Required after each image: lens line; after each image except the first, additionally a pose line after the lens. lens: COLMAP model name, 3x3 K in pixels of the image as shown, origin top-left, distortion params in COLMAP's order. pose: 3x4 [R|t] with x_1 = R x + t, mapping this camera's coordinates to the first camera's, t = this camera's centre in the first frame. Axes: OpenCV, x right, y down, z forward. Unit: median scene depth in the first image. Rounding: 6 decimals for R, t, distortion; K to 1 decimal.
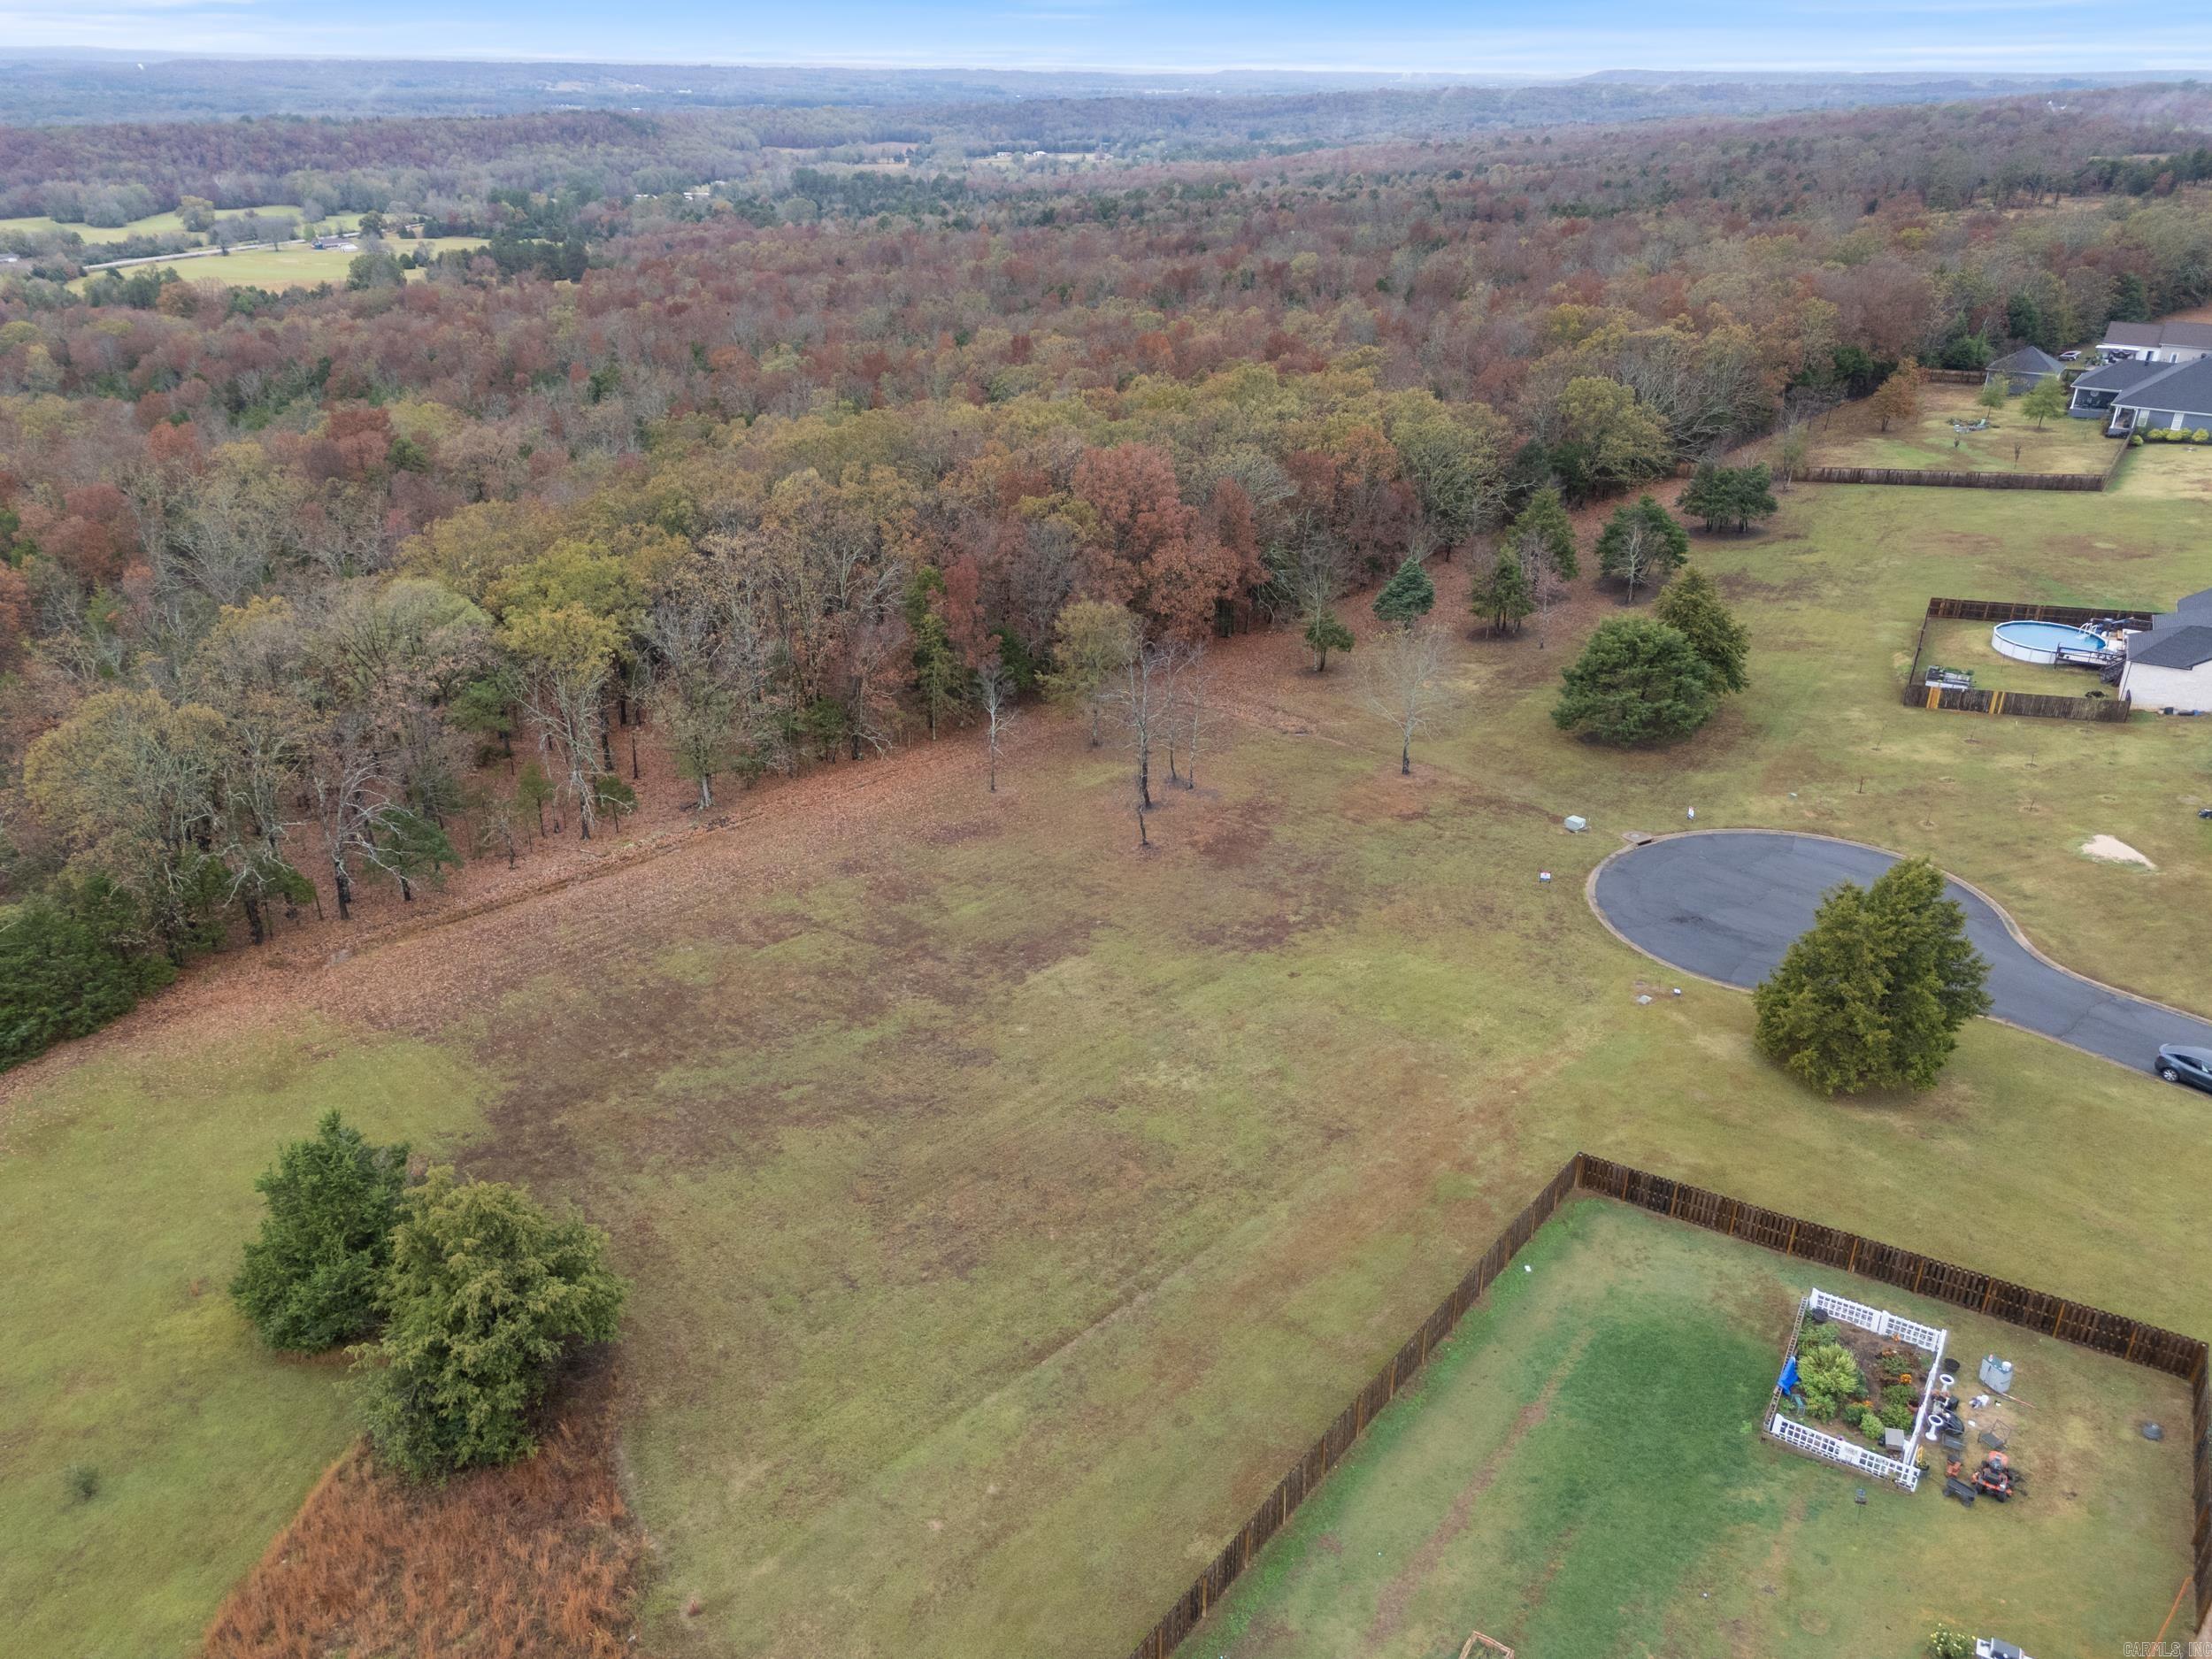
lens RADIAL K [[1612.7, 0, 1097.9], [0, 1612.7, 824.1], [0, 0, 1]] dist [0.082321, -0.070151]
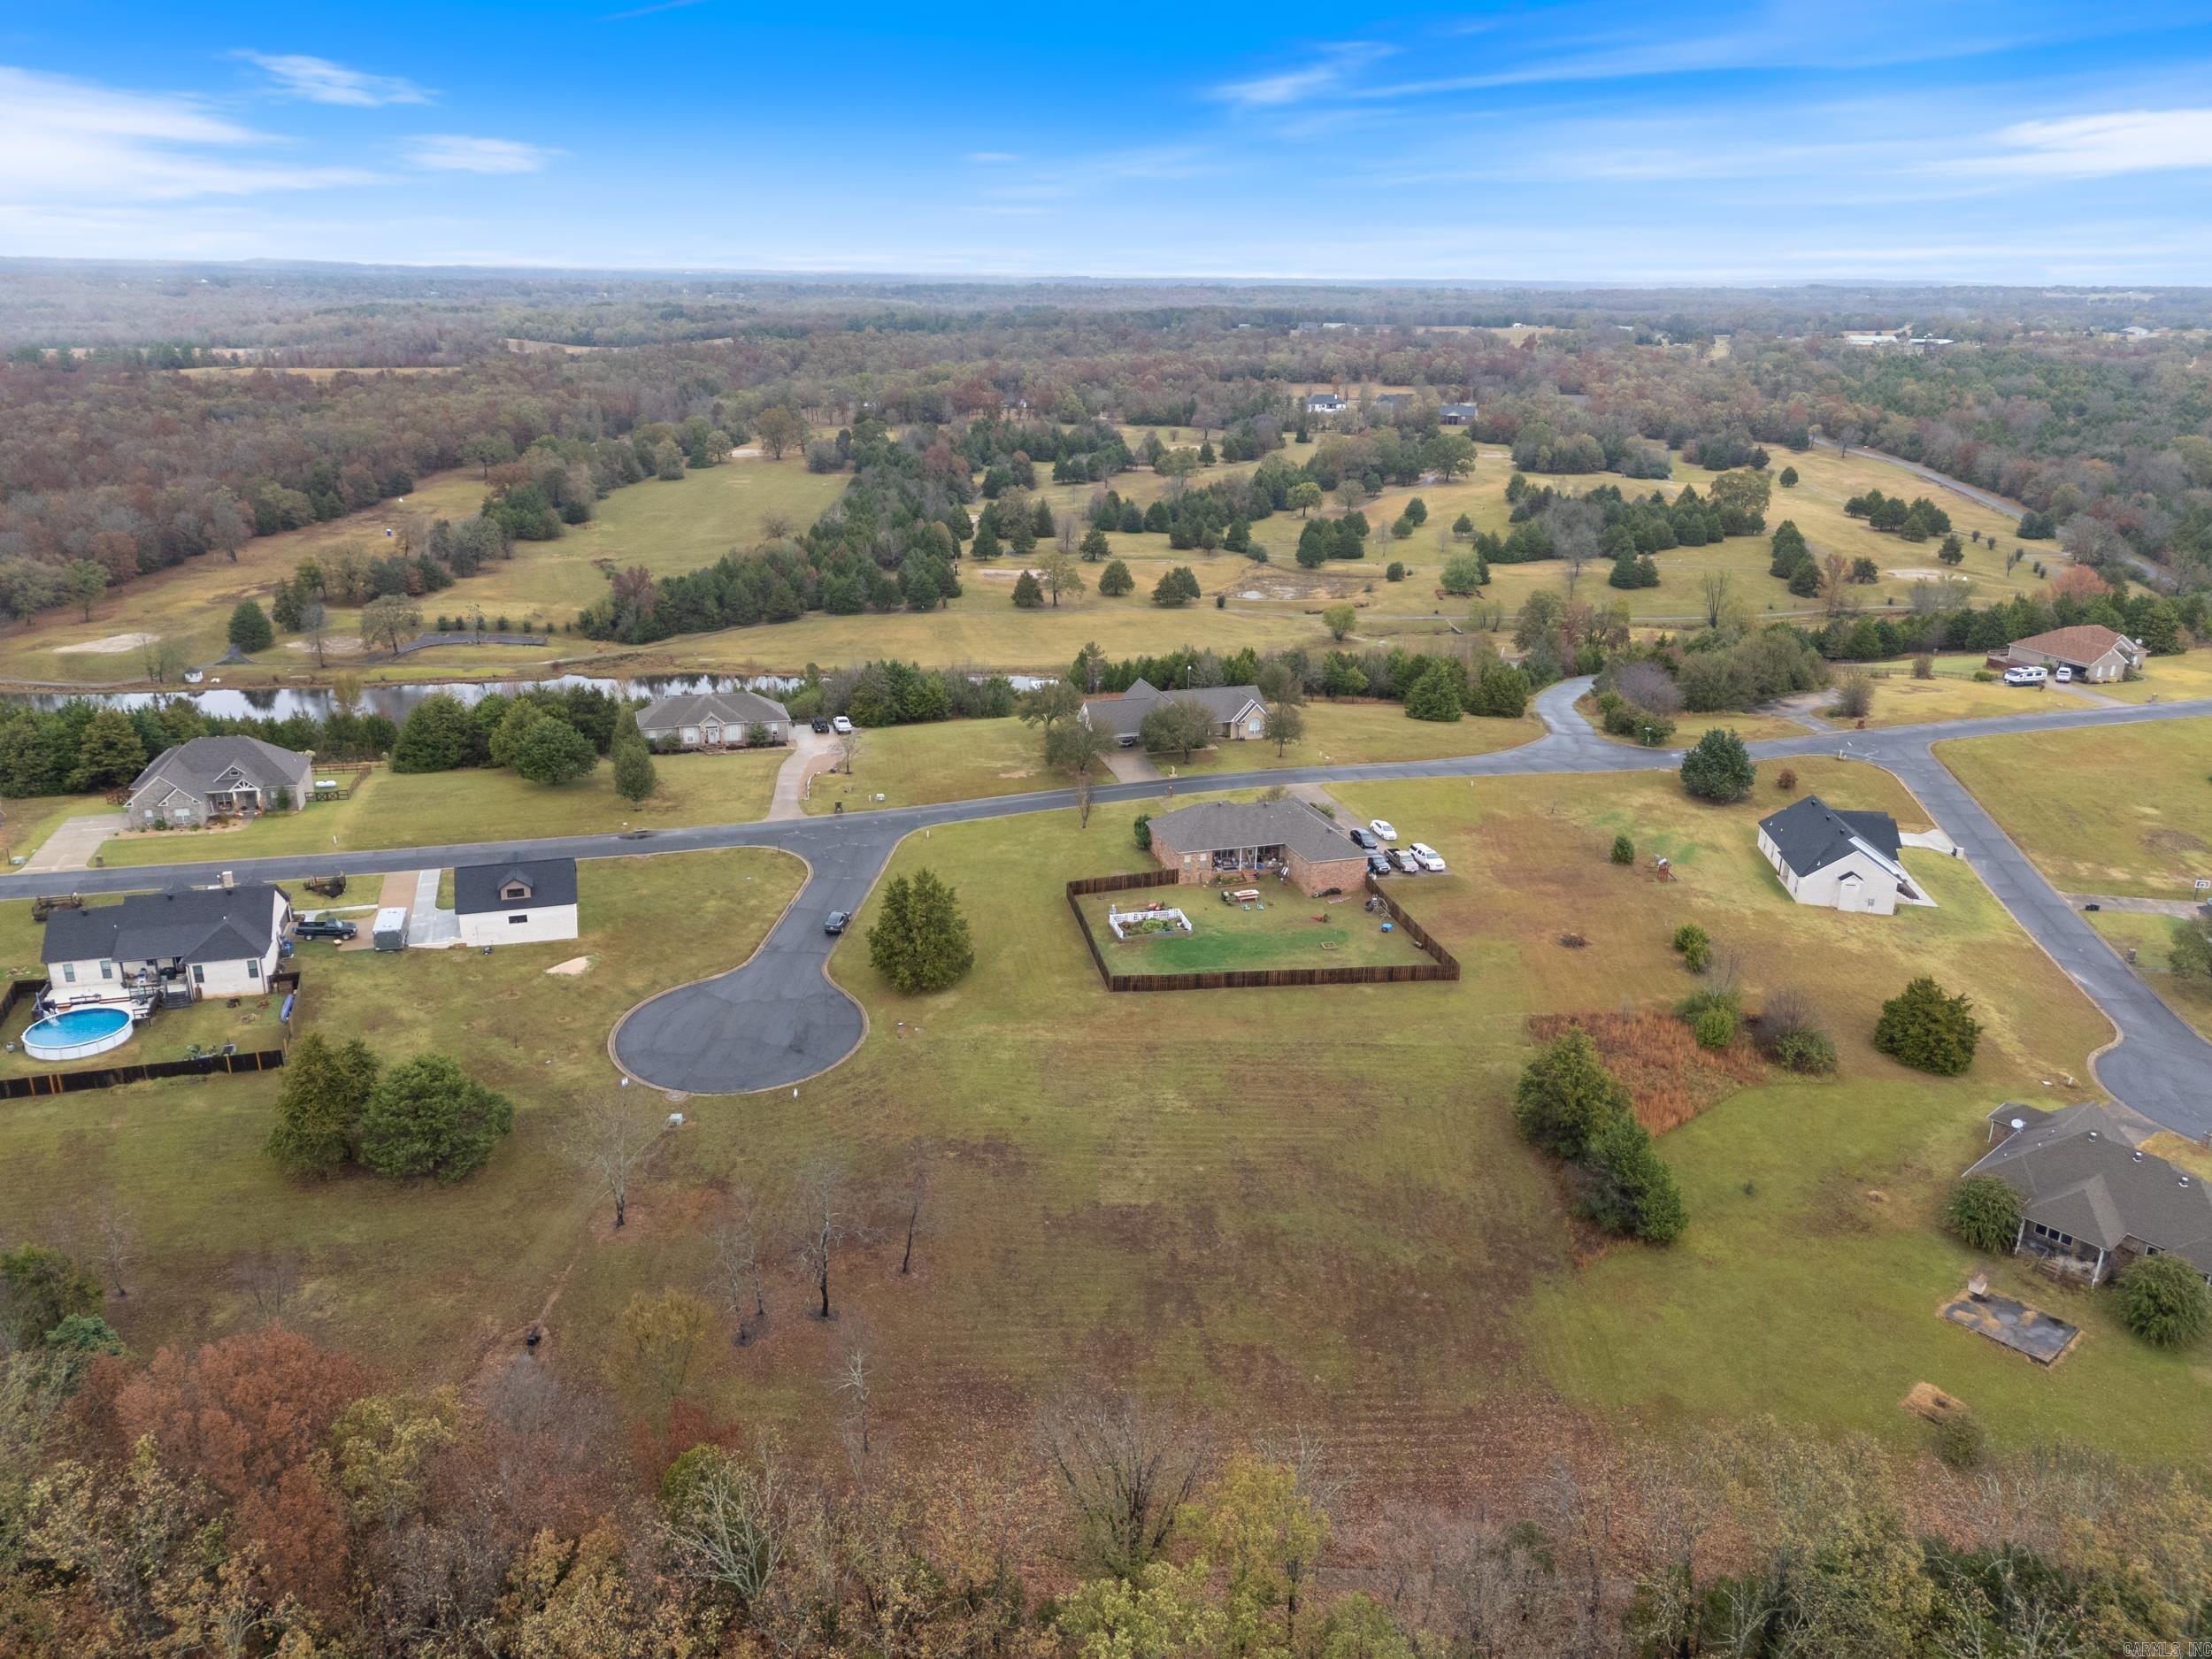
lens RADIAL K [[1612.7, 0, 1097.9], [0, 1612.7, 824.1], [0, 0, 1]] dist [0.082321, -0.070151]
pose [[-0.727944, -0.235542, 0.643908, -0.710455], [0.271872, 0.762991, 0.586455, -0.837795], [-0.629431, 0.601967, -0.491378, 1.302201]]
